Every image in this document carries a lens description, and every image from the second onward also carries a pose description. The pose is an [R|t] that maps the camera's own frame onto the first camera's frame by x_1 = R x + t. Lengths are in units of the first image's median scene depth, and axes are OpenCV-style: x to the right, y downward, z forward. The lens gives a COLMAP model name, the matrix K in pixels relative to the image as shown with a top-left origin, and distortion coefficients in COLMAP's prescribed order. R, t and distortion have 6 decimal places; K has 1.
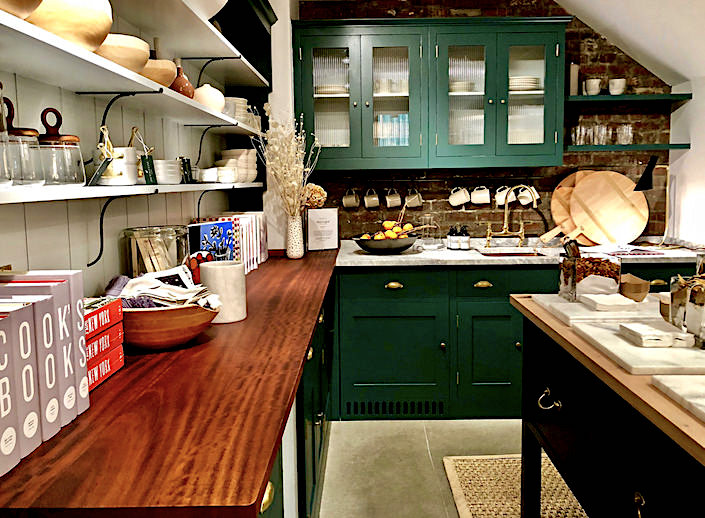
lens RADIAL K [[610.1, 0, 352.5], [0, 610.1, 259.0], [0, 0, 1]] dist [0.005131, -0.002074]
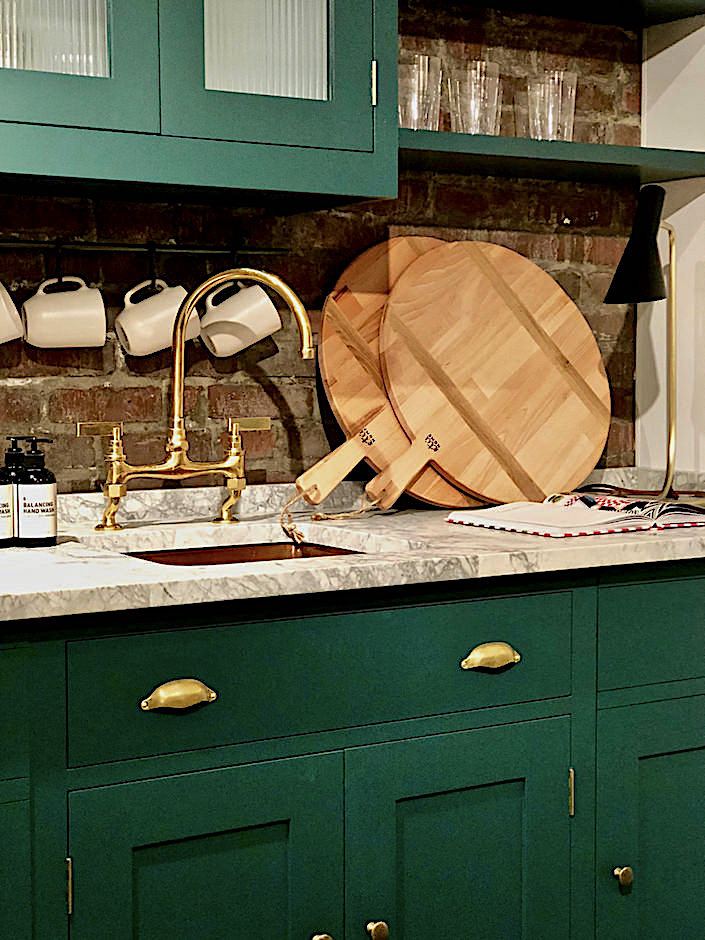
lens RADIAL K [[1580.0, 0, 352.5], [0, 1580.0, 470.0], [0, 0, 1]] dist [-0.019898, -0.048289]
pose [[0.837089, -0.026232, 0.546437, -0.038941], [0.064038, 0.996681, -0.050253, -0.006085], [-0.543306, 0.077060, 0.835991, 0.481522]]
